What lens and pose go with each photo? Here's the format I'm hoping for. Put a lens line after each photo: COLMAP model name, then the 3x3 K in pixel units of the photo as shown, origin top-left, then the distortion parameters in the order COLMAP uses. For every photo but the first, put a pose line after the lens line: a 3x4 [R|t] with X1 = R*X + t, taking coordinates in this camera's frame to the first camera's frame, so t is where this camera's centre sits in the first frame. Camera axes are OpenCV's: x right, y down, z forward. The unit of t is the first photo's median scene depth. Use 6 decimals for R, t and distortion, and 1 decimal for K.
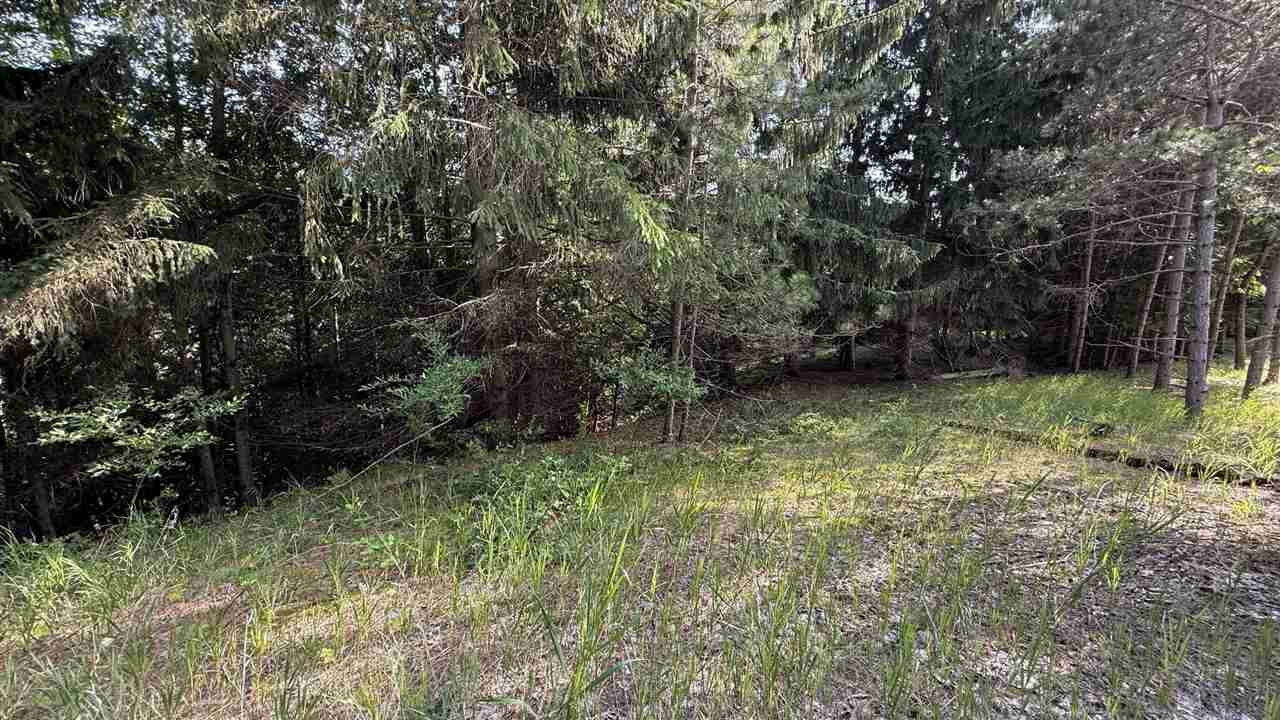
lens RADIAL K [[498.8, 0, 640.0], [0, 498.8, 360.0], [0, 0, 1]] dist [0.001863, 0.000300]
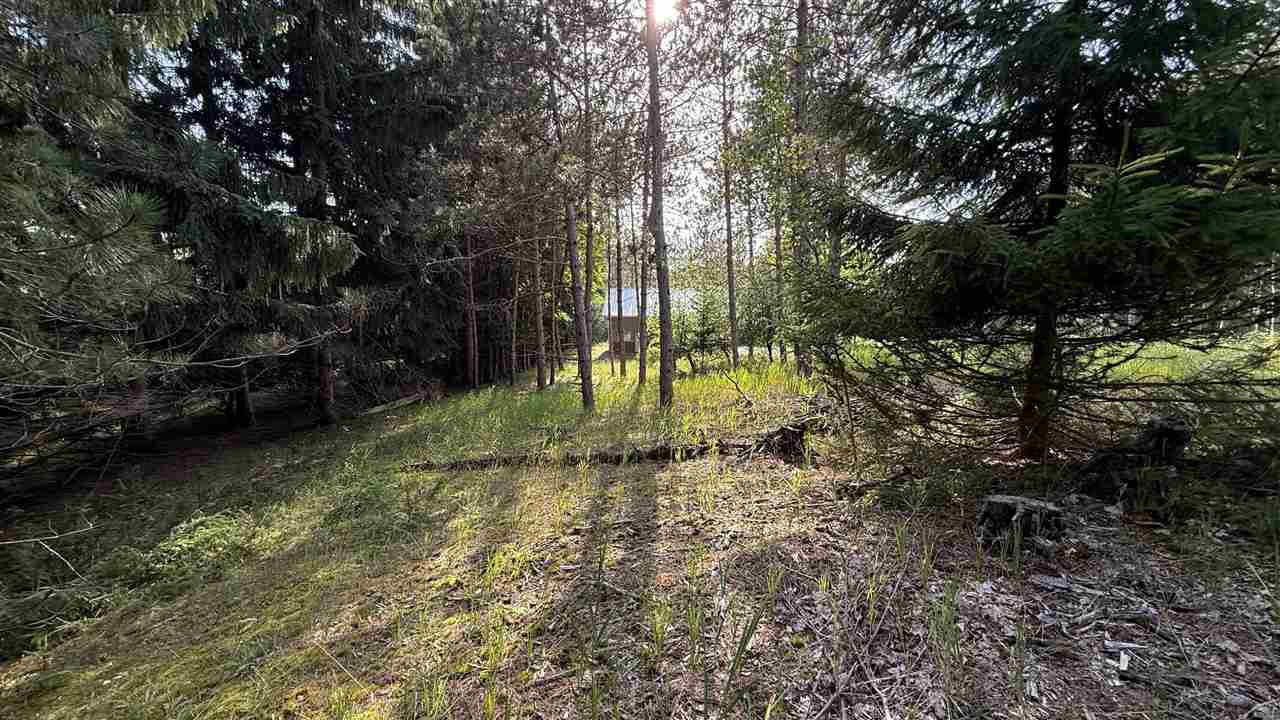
lens RADIAL K [[498.8, 0, 640.0], [0, 498.8, 360.0], [0, 0, 1]] dist [0.001863, 0.000300]
pose [[0.455190, -0.083542, 0.886466, 0.085265], [0.150538, 0.988477, 0.015856, 0.001845], [-0.877576, 0.126230, 0.462521, 0.280953]]
